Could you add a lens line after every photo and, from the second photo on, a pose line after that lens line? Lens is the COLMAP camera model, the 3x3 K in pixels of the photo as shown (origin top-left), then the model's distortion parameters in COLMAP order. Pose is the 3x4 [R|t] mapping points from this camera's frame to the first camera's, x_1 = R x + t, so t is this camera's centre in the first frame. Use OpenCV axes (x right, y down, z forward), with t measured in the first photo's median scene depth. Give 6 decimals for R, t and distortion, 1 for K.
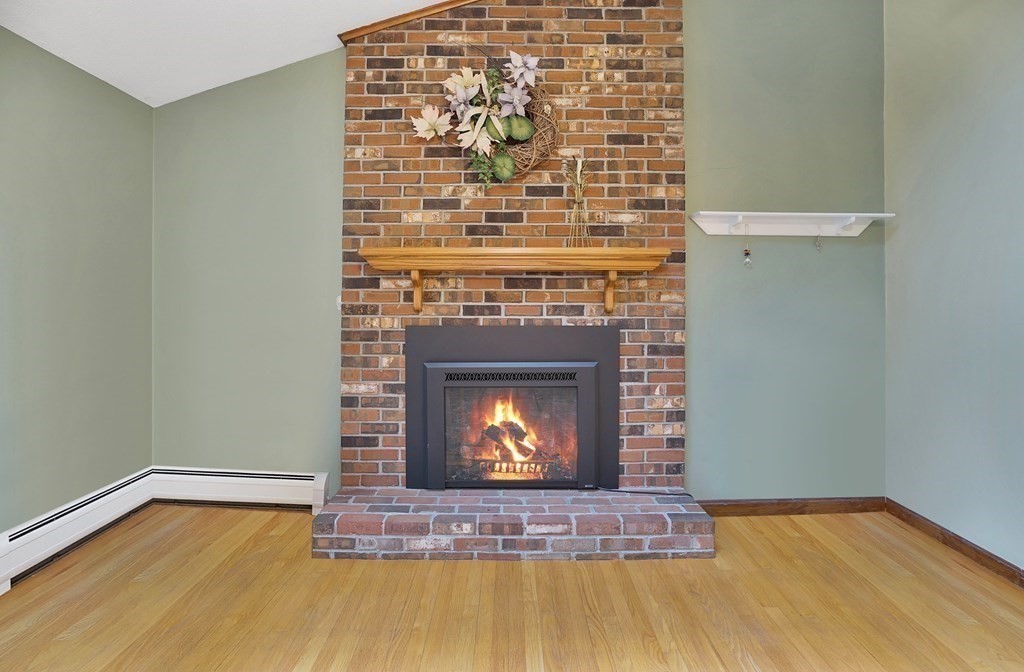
lens RADIAL K [[482.0, 0, 508.5], [0, 482.0, 295.1], [0, 0, 1]] dist [-0.052872, 0.000317]
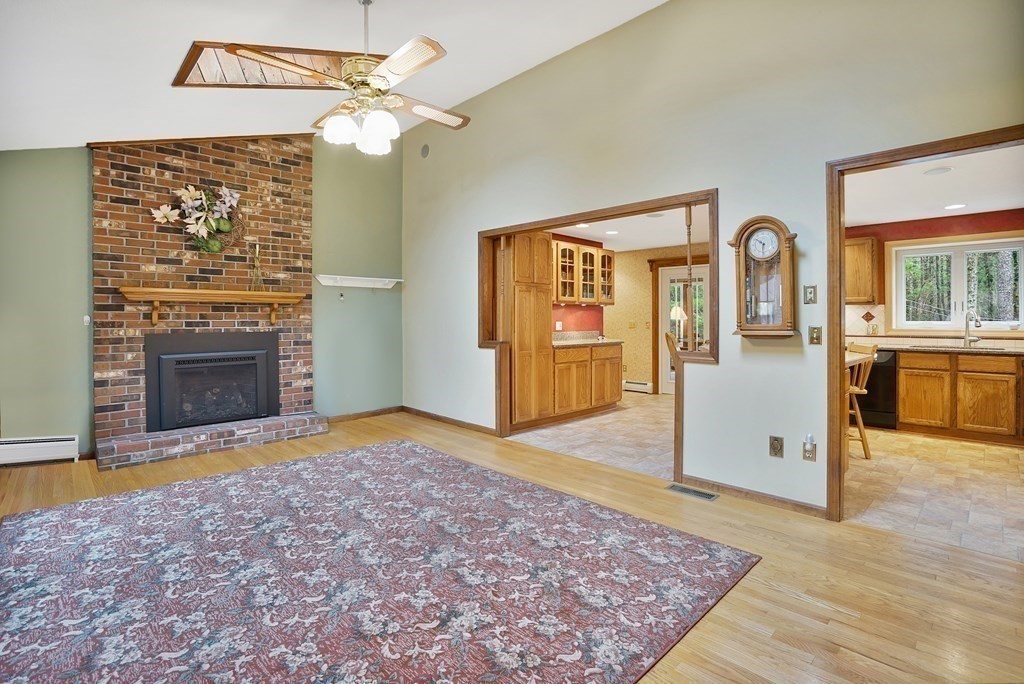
lens RADIAL K [[490.3, 0, 508.8], [0, 490.3, 323.2], [0, 0, 1]] dist [-0.044618, 0.014559]
pose [[0.715618, -0.009661, 0.698425, -0.468413], [-0.006906, 0.999758, 0.020906, -0.016311], [-0.698457, -0.019784, 0.715378, -1.043683]]
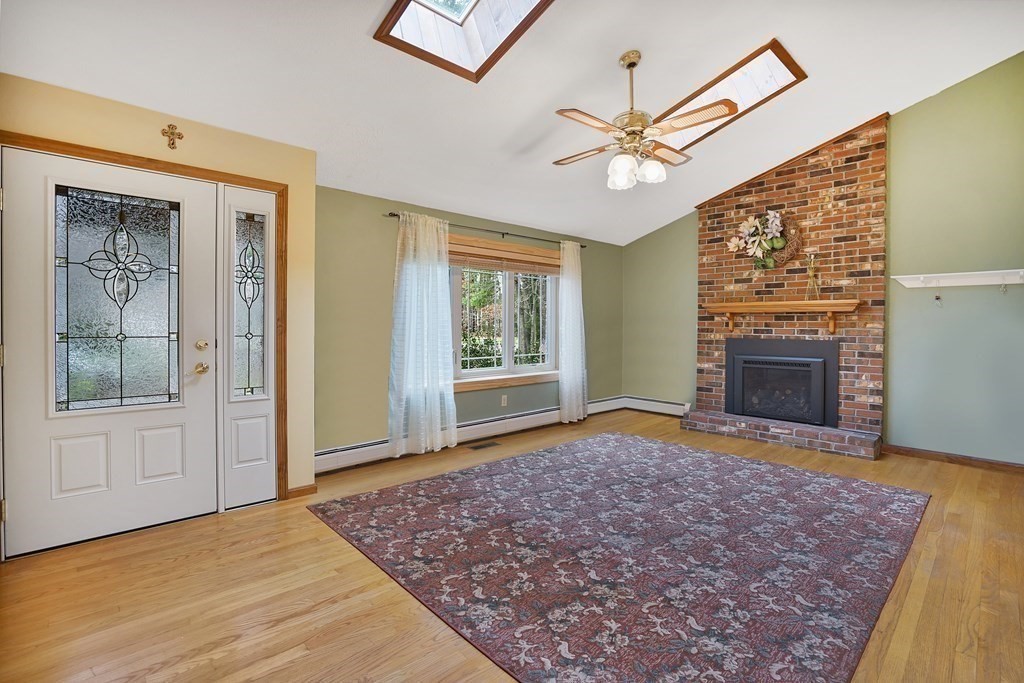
lens RADIAL K [[475.2, 0, 516.2], [0, 475.2, 325.7], [0, 0, 1]] dist [-0.041738, 0.017044]
pose [[0.684590, 0.004292, -0.728916, 0.688874], [0.003647, 0.999950, 0.009313, -0.014828], [0.728920, -0.009034, 0.684540, -1.144547]]
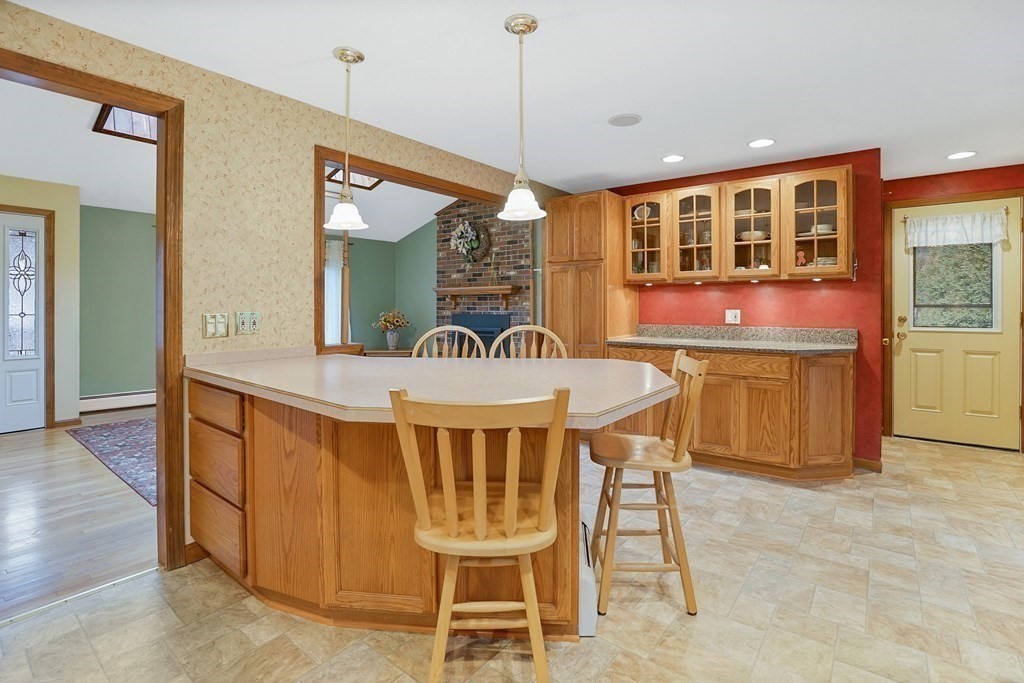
lens RADIAL K [[484.5, 0, 508.2], [0, 484.5, 300.7], [0, 0, 1]] dist [-0.052863, 0.017635]
pose [[0.786035, -0.010621, -0.618090, 1.841512], [0.012526, 0.999921, -0.001253, -0.008017], [0.618055, -0.006758, 0.786106, -1.069092]]
